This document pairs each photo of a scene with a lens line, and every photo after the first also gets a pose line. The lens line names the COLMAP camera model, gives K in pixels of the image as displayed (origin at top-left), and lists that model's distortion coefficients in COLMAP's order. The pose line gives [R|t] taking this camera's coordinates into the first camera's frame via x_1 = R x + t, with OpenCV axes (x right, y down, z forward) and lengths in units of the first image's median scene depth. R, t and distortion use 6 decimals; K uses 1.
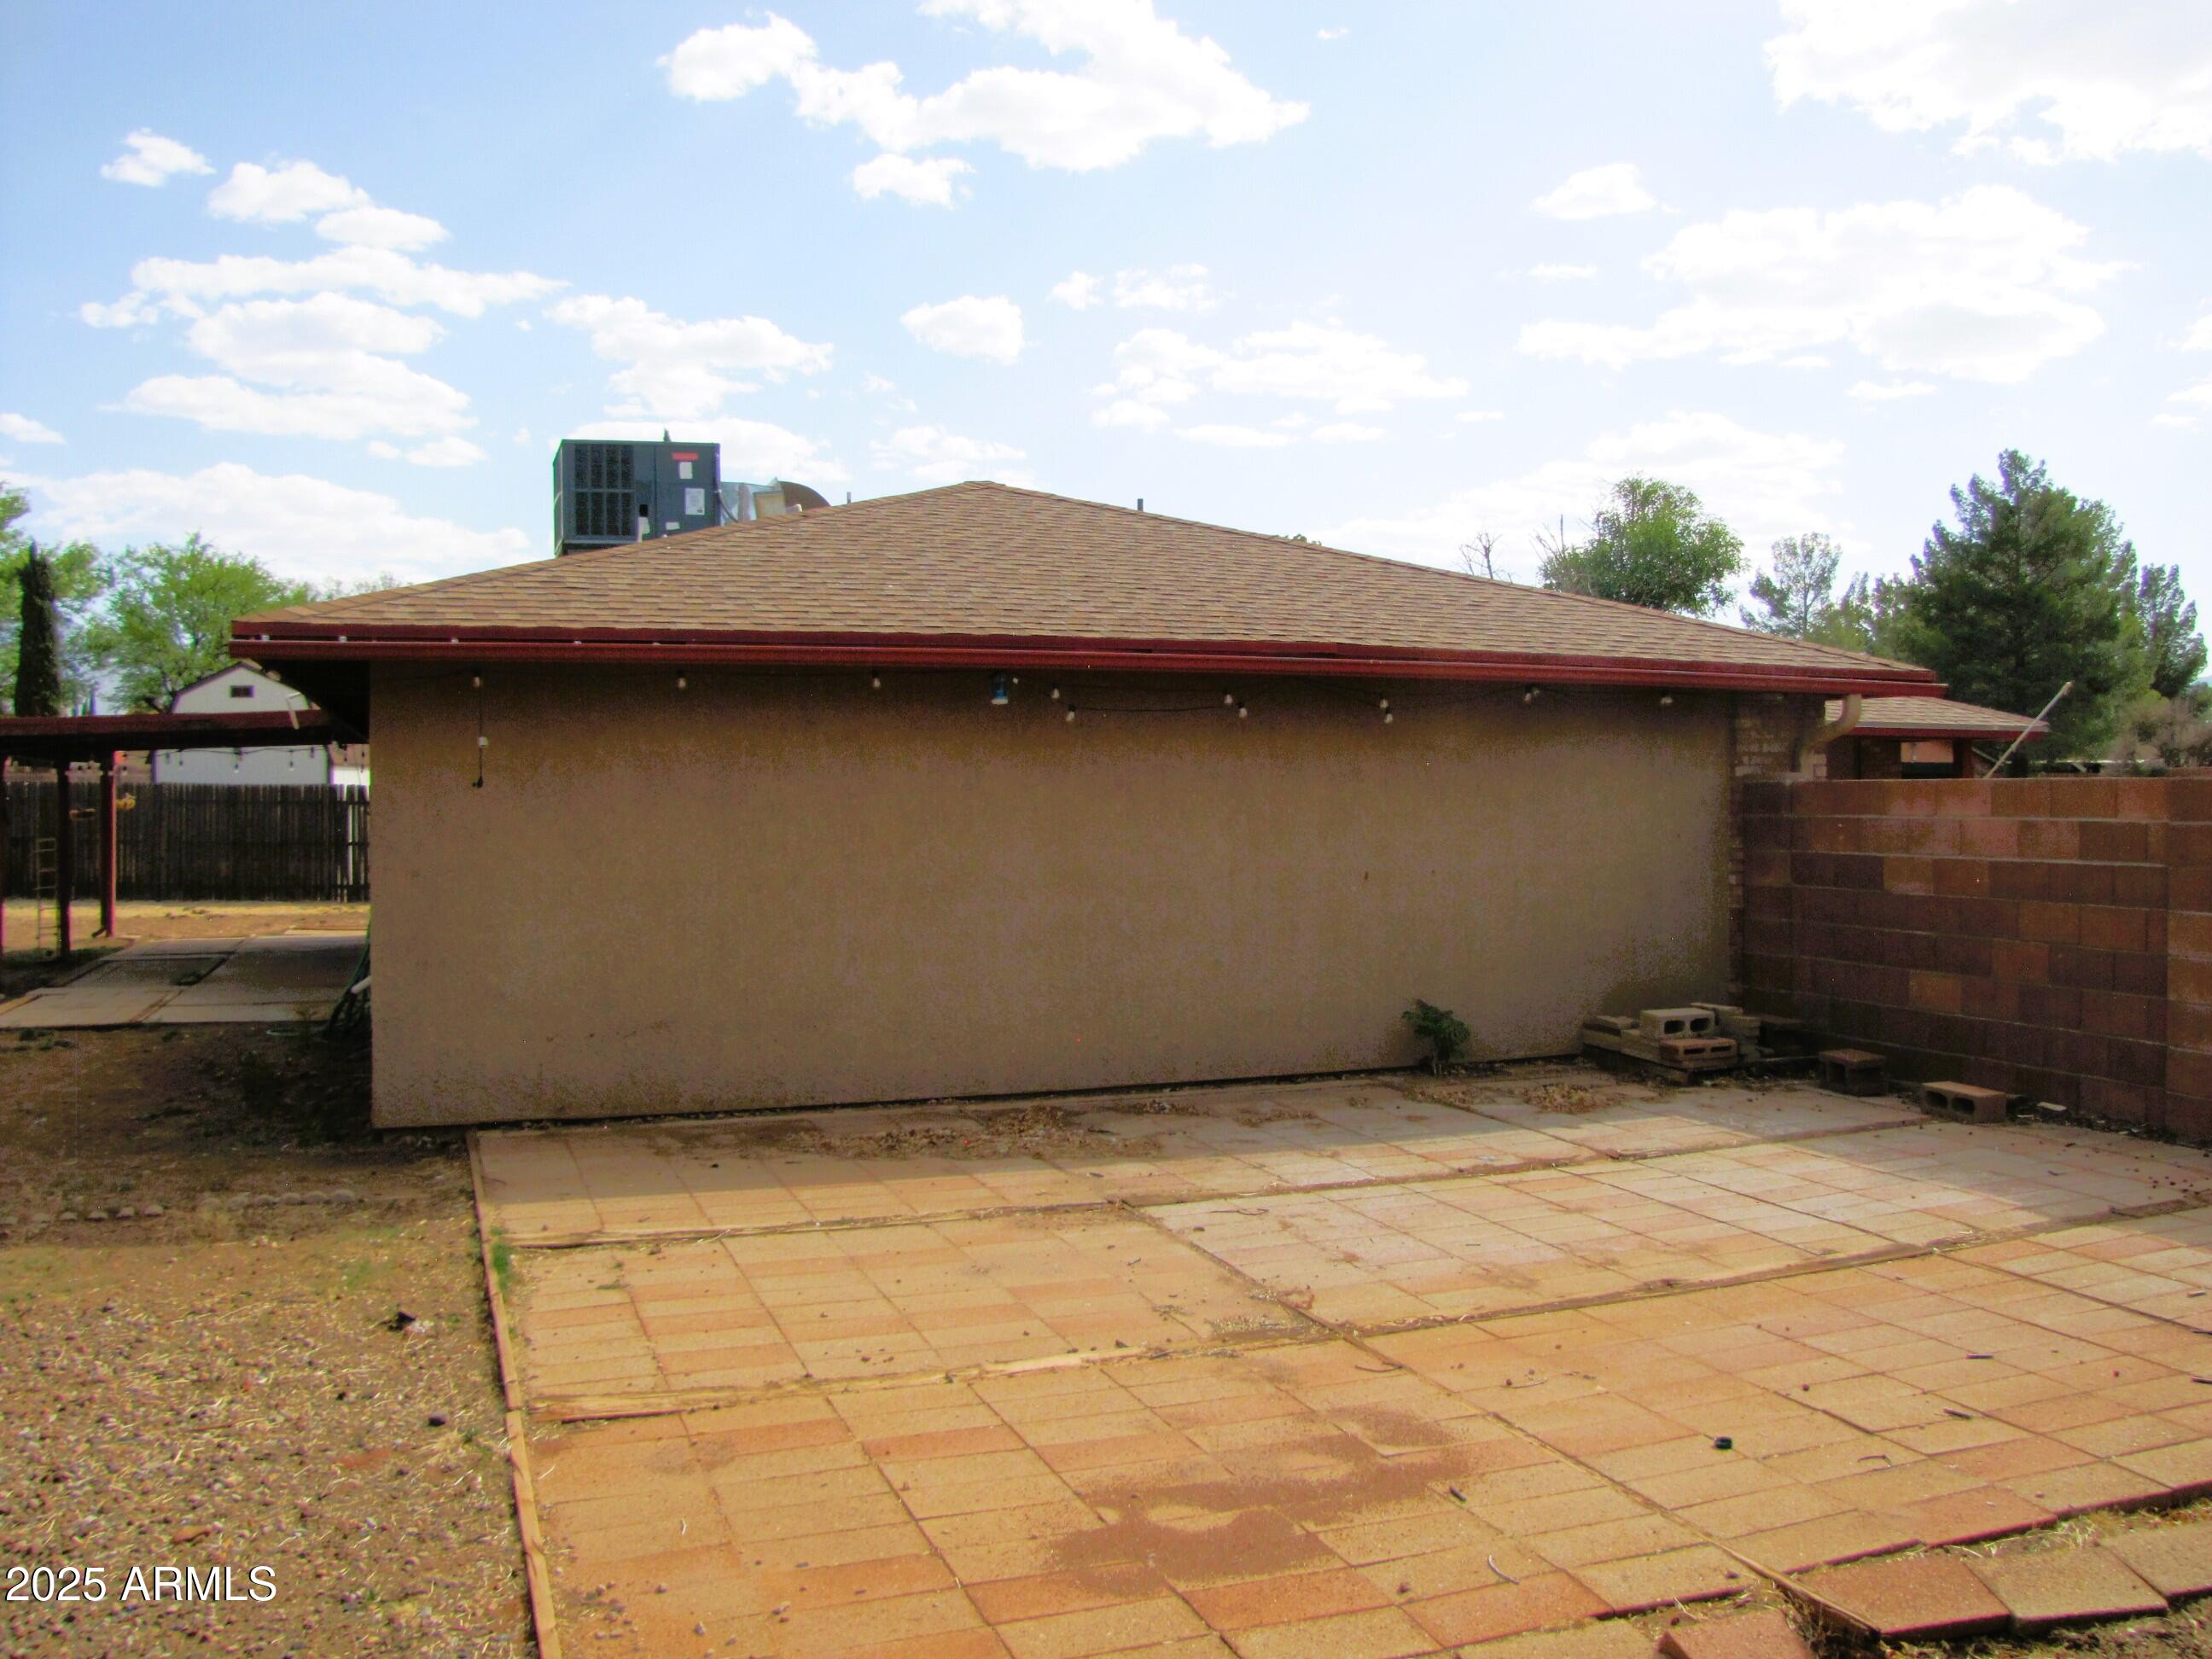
lens RADIAL K [[1845.3, 0, 1147.5], [0, 1845.3, 807.3], [0, 0, 1]] dist [-0.185797, 0.165717]
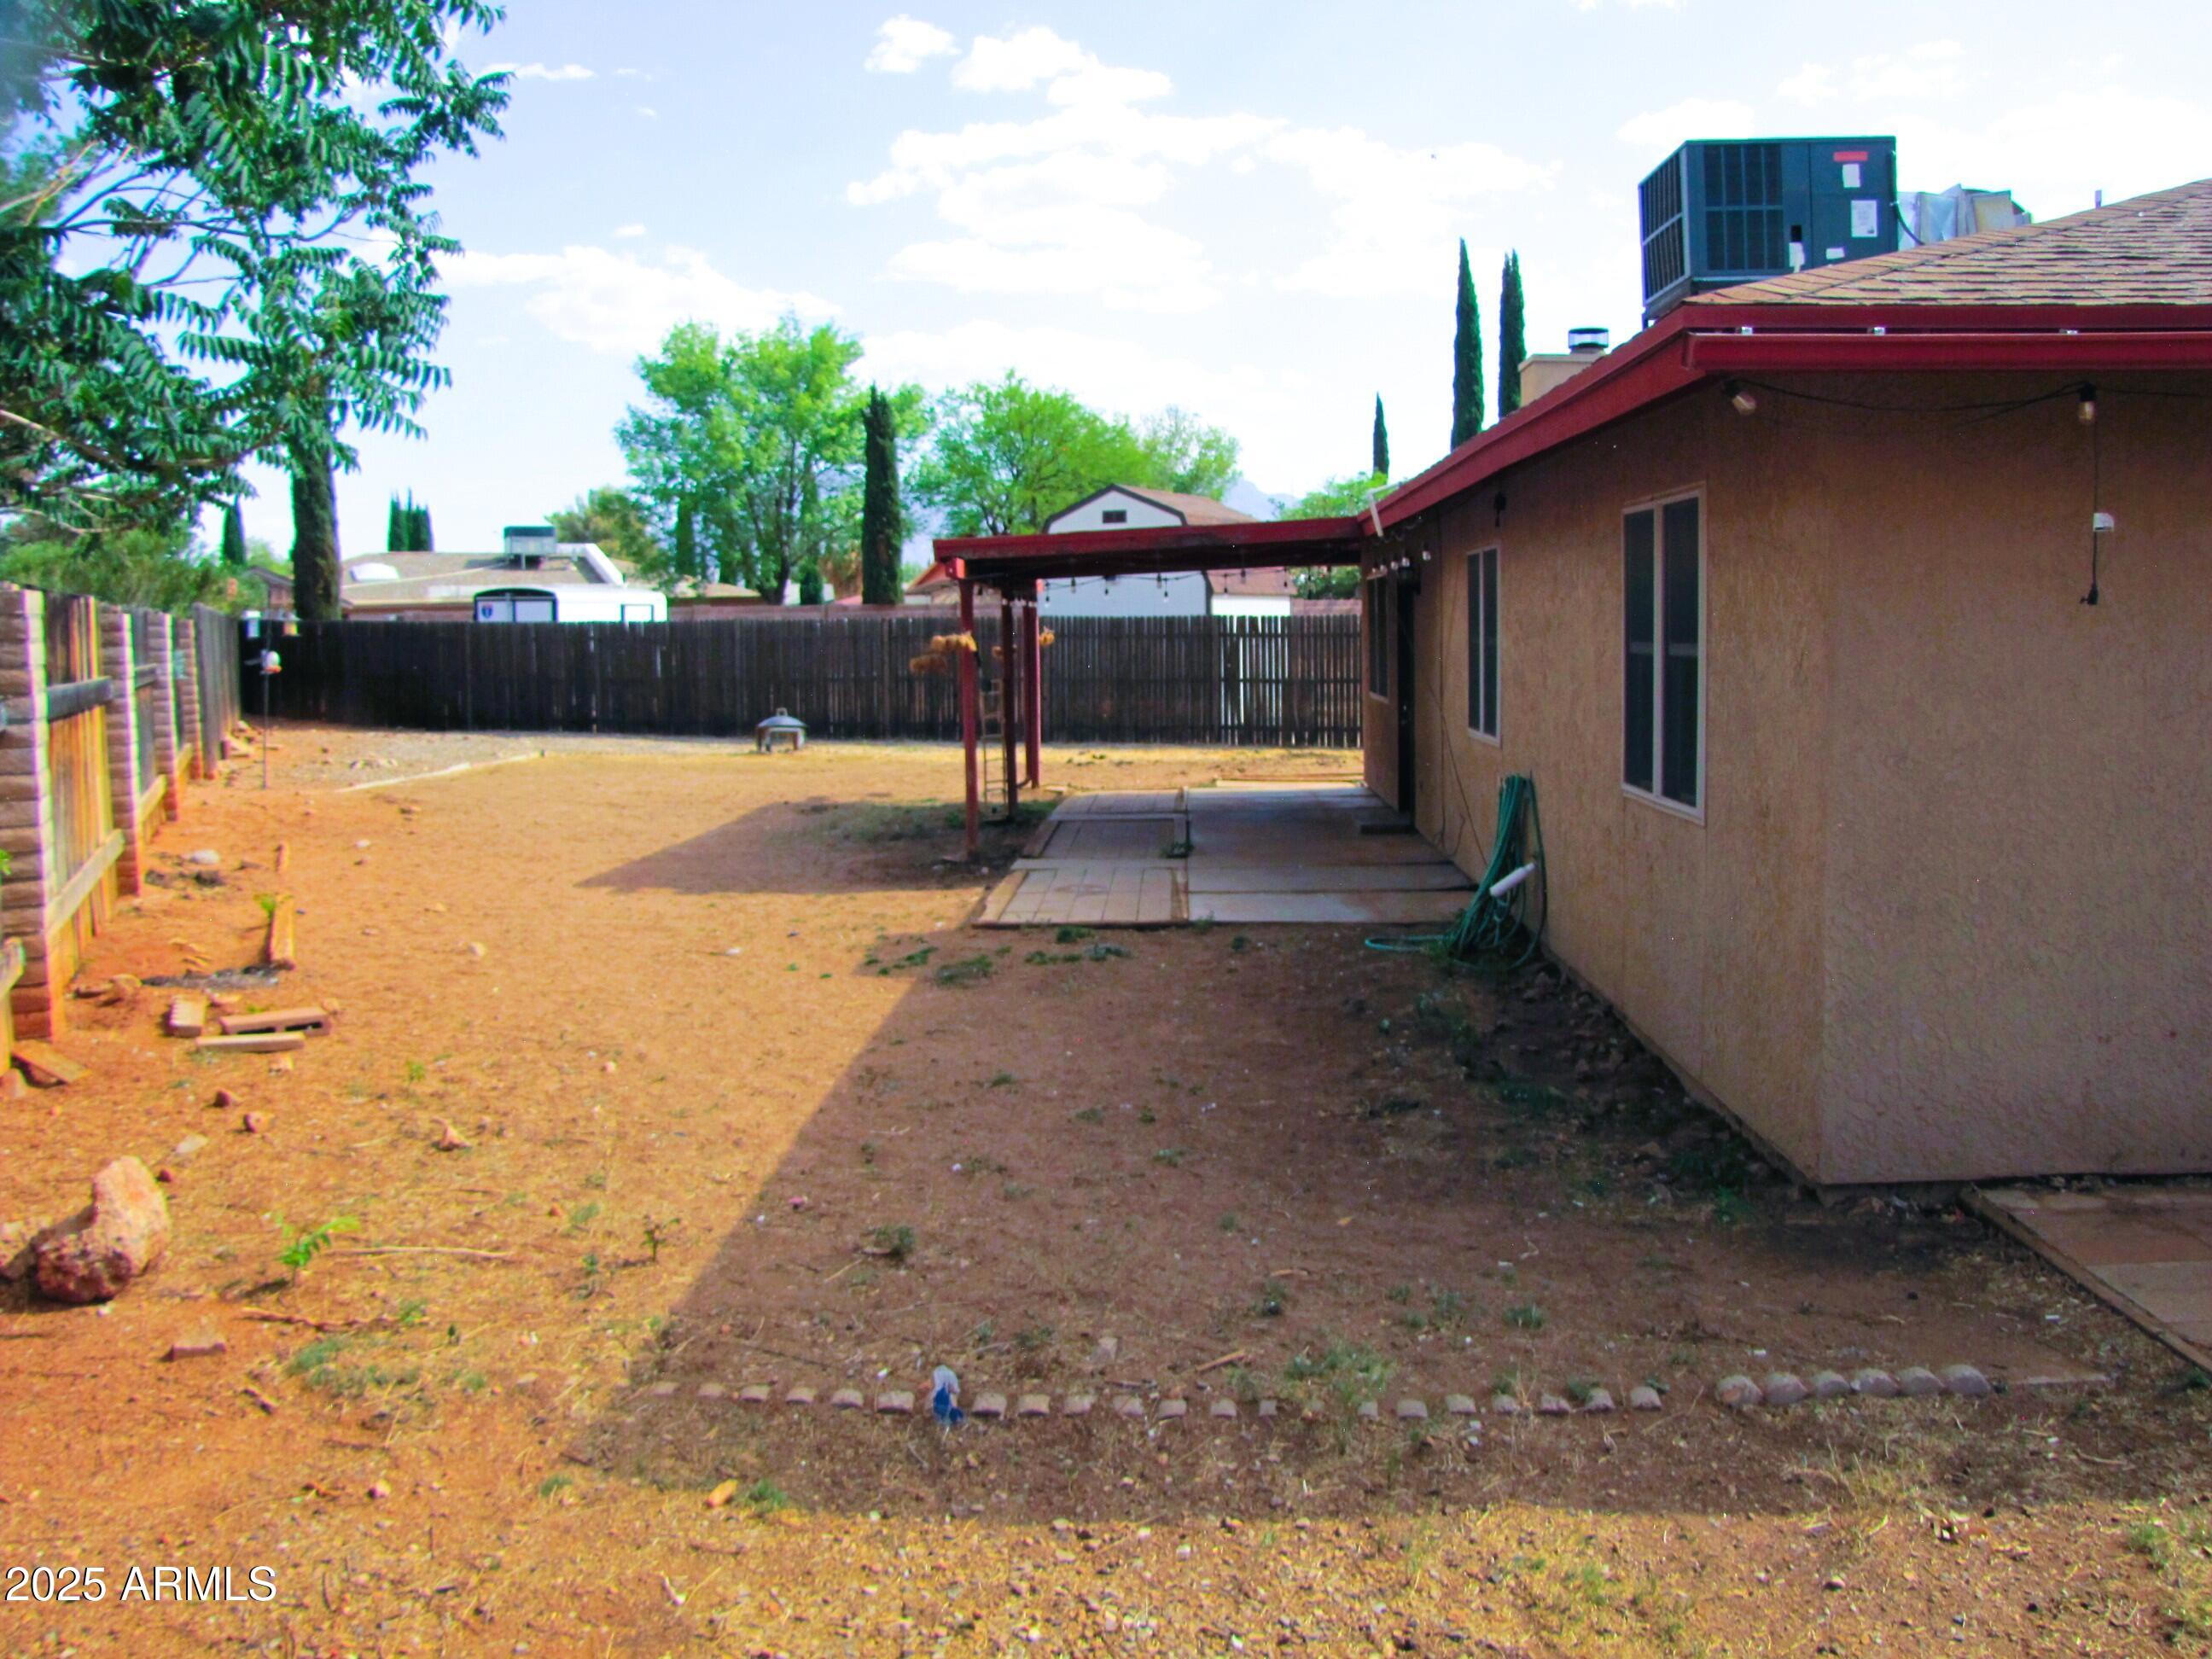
lens RADIAL K [[1845.3, 0, 1147.5], [0, 1845.3, 807.3], [0, 0, 1]] dist [-0.185797, 0.165717]
pose [[0.923358, 0.022950, -0.383255, -0.131296], [0.012835, 0.995809, 0.090552, -0.000701], [0.383726, -0.088530, 0.919193, 0.119151]]
